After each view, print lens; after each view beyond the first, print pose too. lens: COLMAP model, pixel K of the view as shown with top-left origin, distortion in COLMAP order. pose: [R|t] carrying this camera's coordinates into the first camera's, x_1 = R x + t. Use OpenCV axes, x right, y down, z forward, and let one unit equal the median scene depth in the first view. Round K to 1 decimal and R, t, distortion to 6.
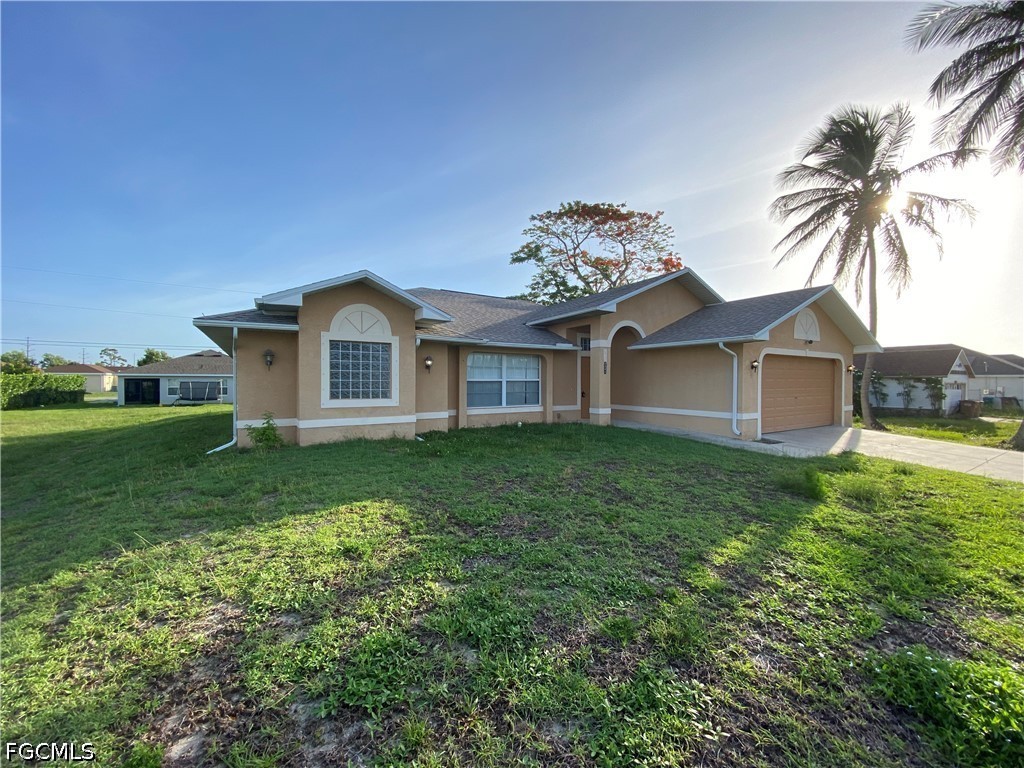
lens RADIAL K [[414.7, 0, 515.3], [0, 414.7, 380.4], [0, 0, 1]] dist [0.003981, -0.005779]
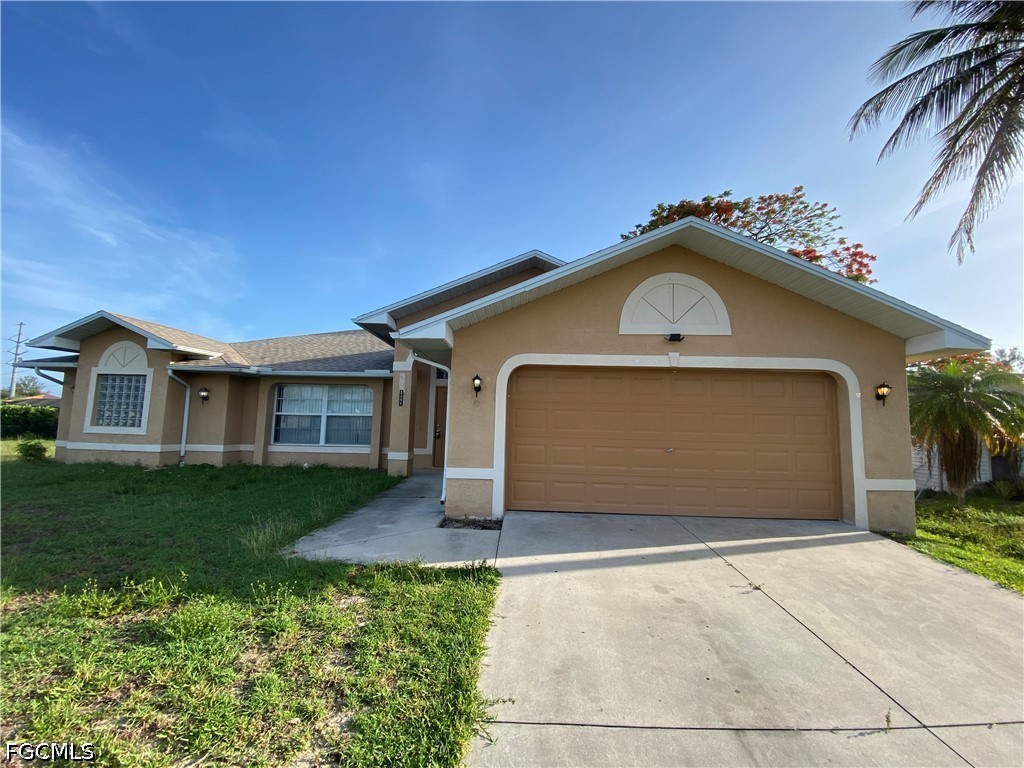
lens RADIAL K [[414.7, 0, 513.5], [0, 414.7, 388.1], [0, 0, 1]] dist [0.003981, -0.005779]
pose [[0.832331, -0.034599, -0.553198, 0.984089], [-0.024710, 0.994741, -0.099393, 0.024236], [0.553728, 0.096397, 0.827099, 0.595134]]
